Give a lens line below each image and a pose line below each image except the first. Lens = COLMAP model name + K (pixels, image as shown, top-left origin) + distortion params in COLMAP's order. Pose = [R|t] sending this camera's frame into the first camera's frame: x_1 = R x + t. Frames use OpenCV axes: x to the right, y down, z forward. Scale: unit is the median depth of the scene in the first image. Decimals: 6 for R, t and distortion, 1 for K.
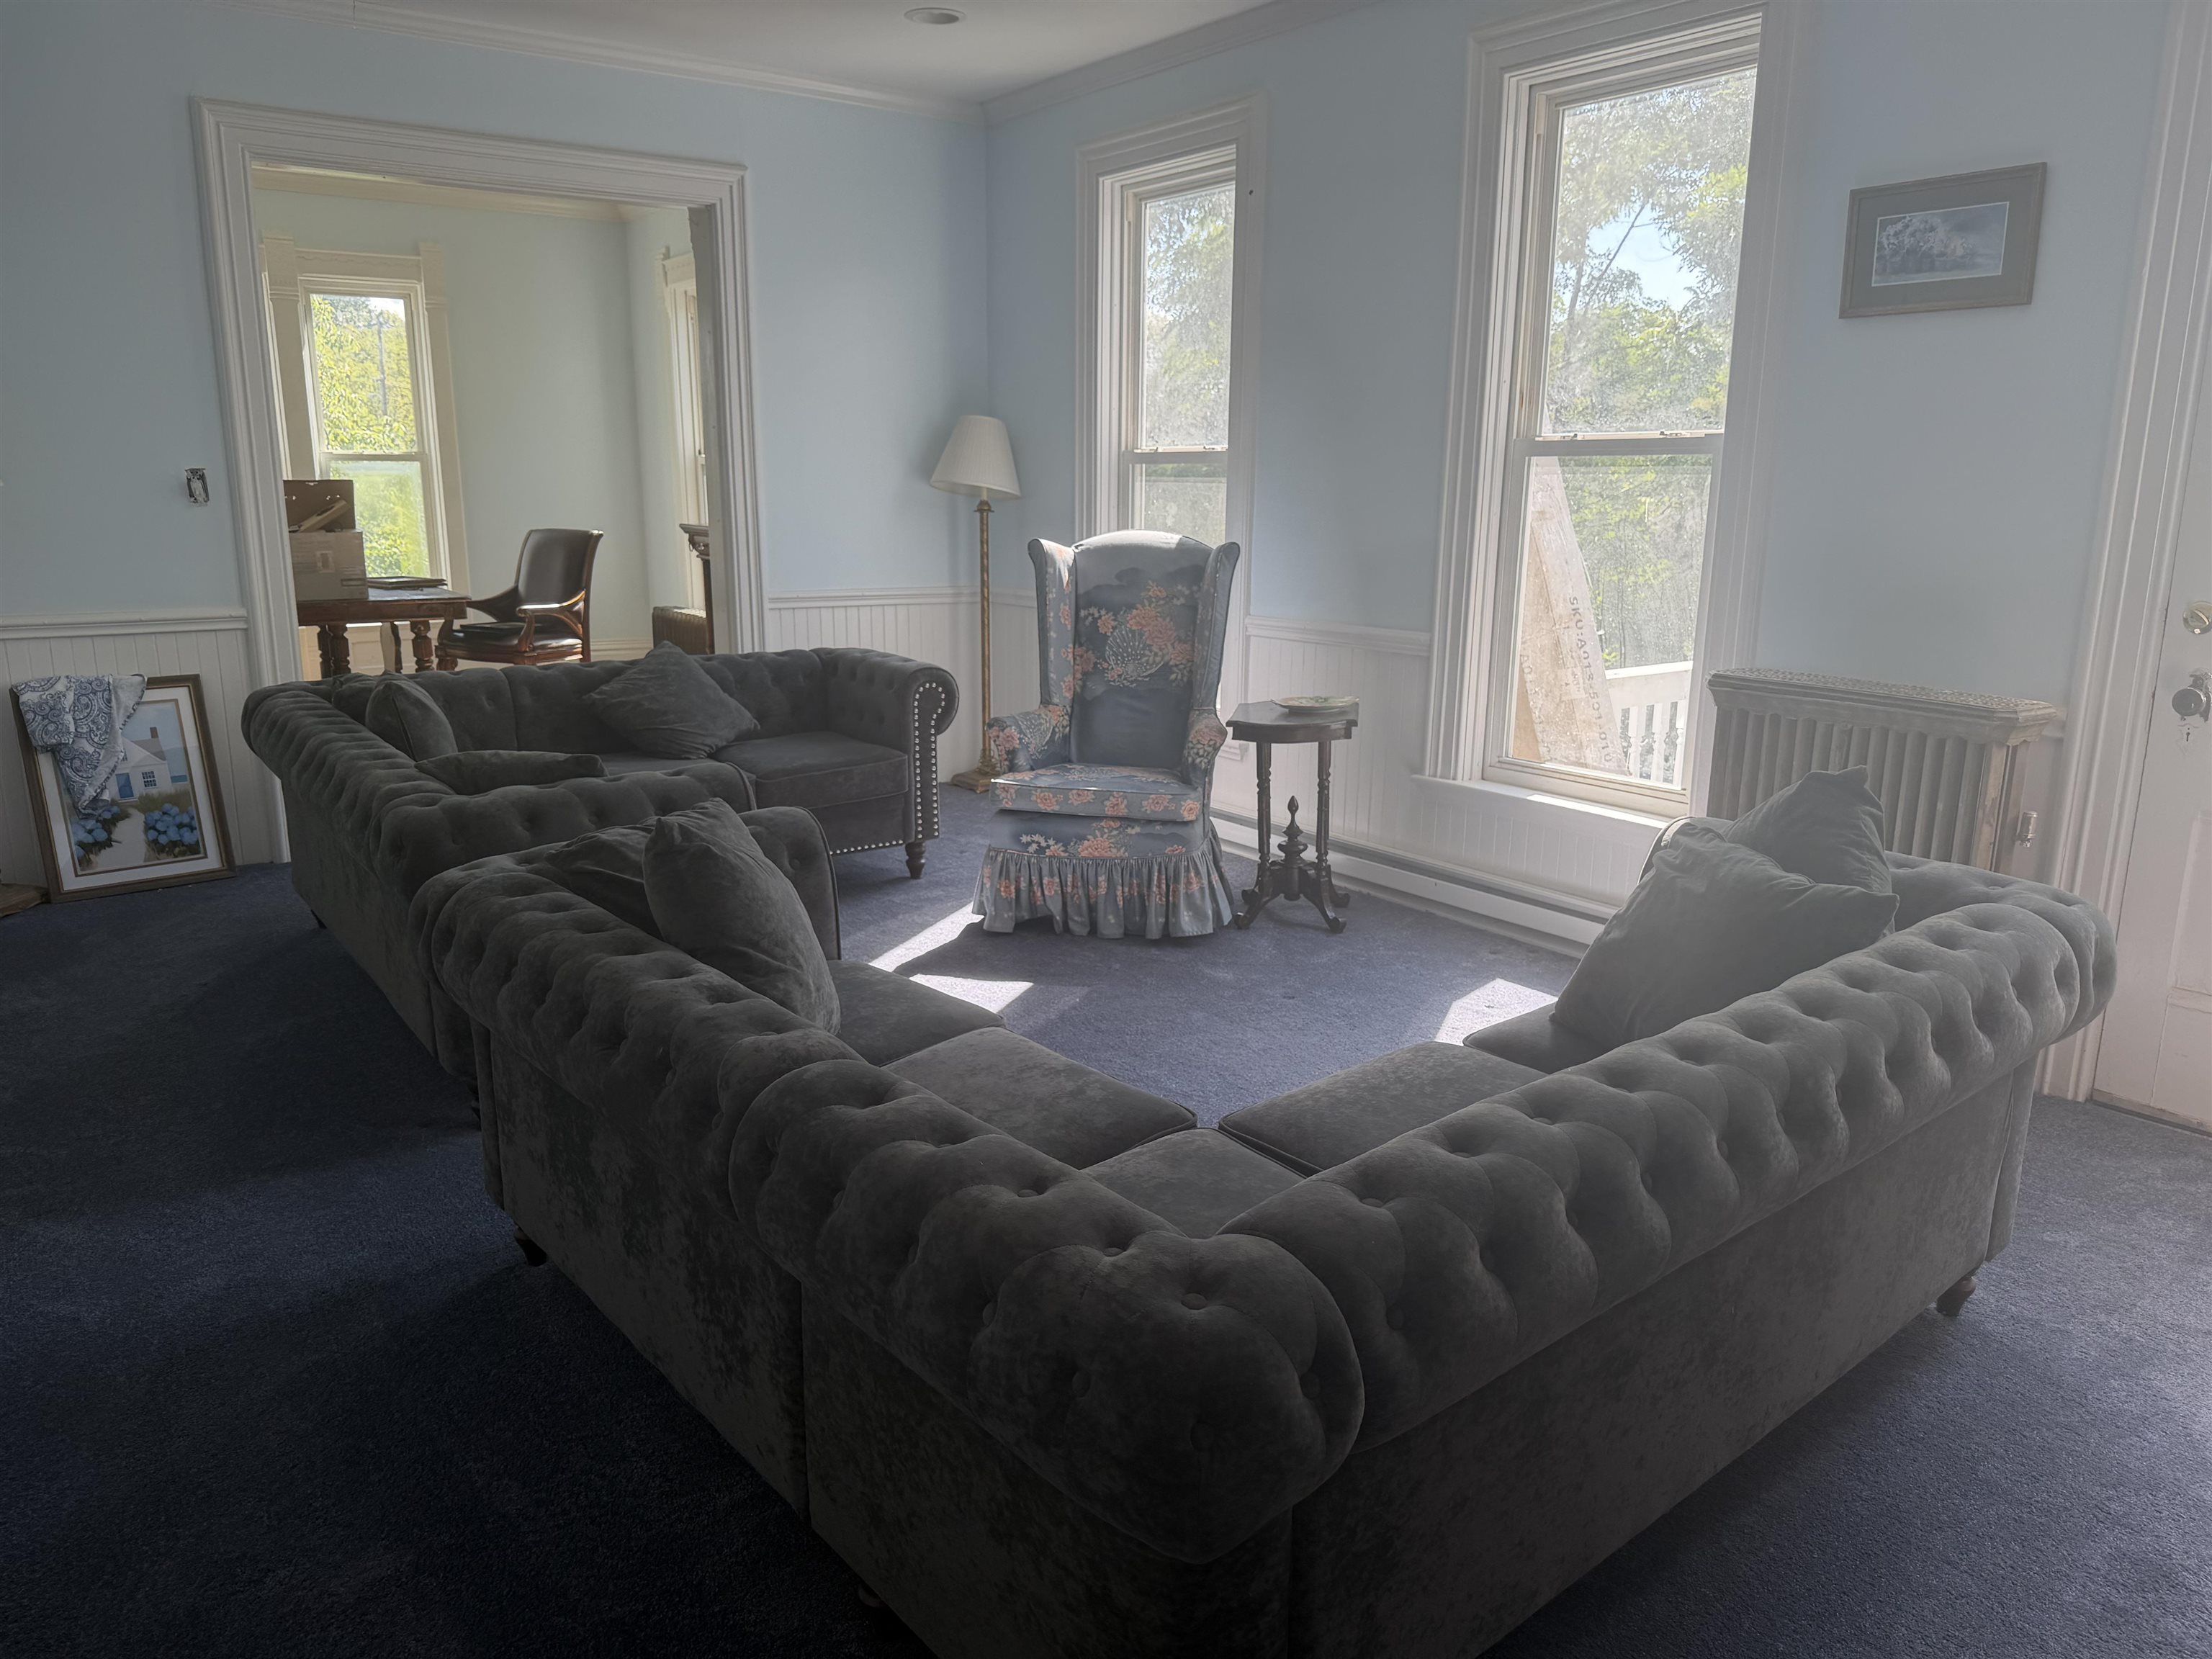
lens RADIAL K [[1574.2, 0, 1105.8], [0, 1574.2, 836.2], [0, 0, 1]] dist [0.047733, -0.029604]
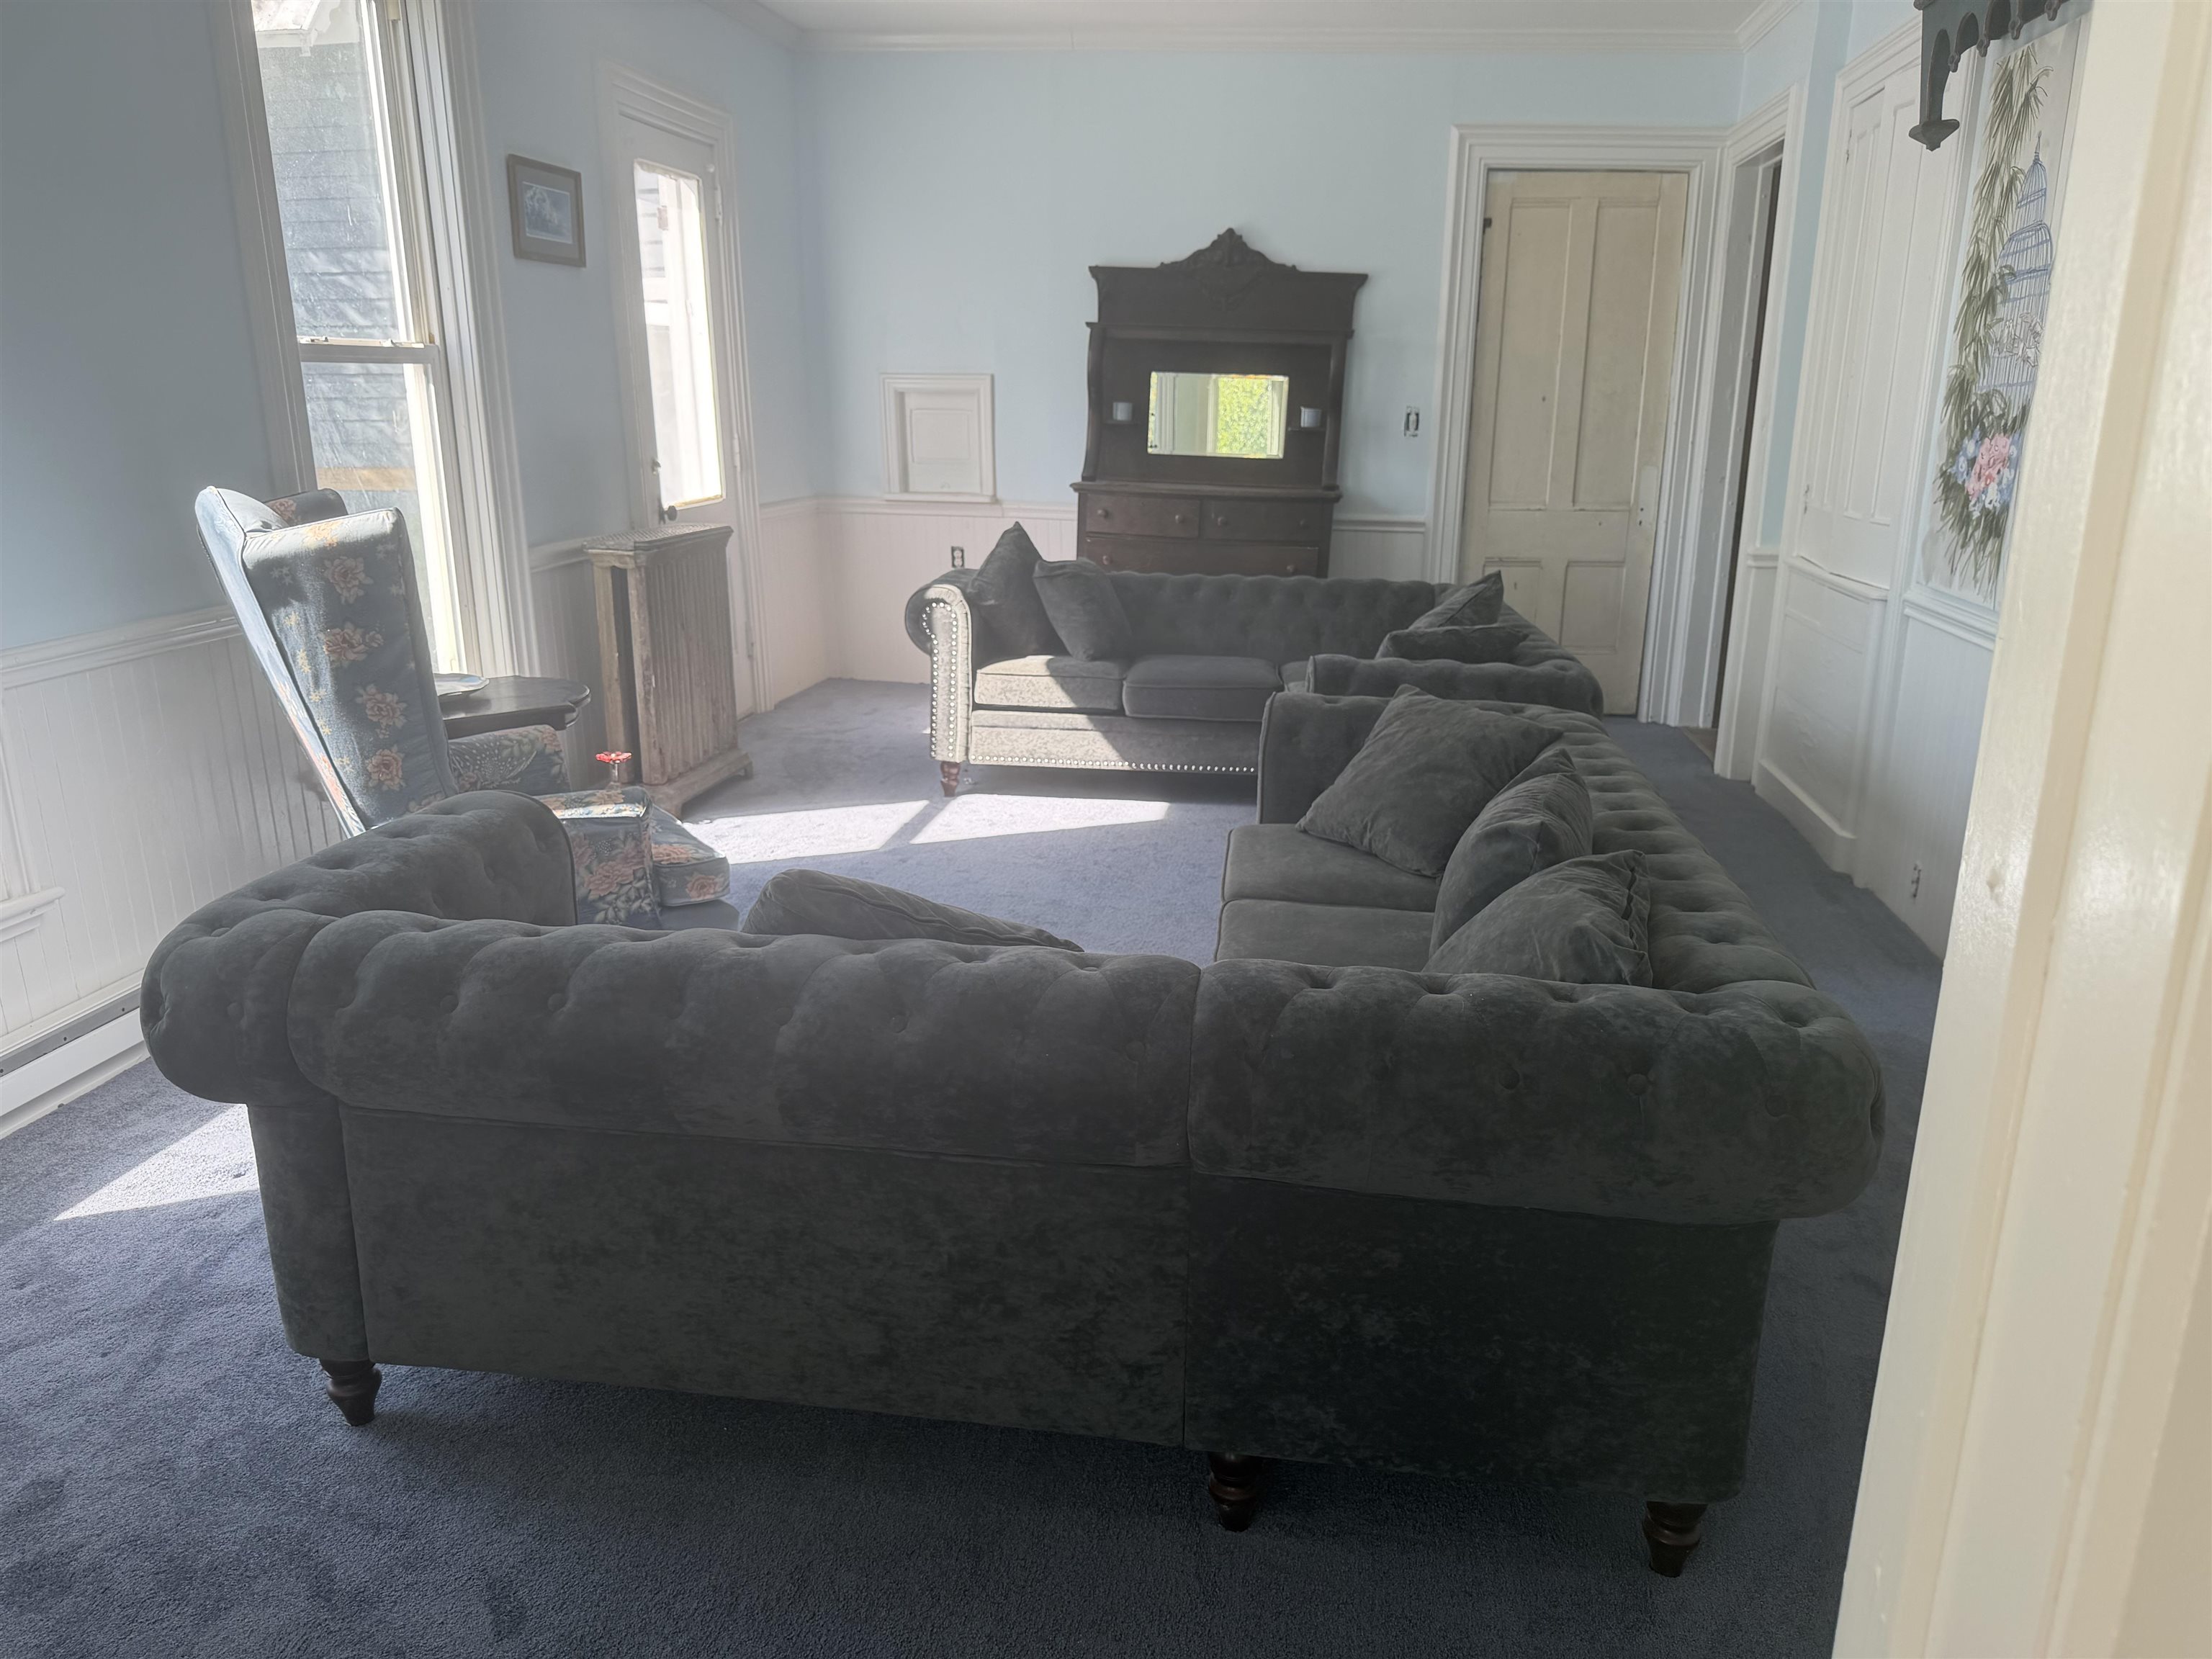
lens RADIAL K [[1574.2, 0, 1108.9], [0, 1574.2, 832.5], [0, 0, 1]] dist [0.047733, -0.029604]
pose [[-0.705716, -0.207564, 0.677409, -0.620444], [0.145063, 0.893536, 0.424912, -0.301093], [-0.693485, 0.398134, -0.600473, 1.253753]]
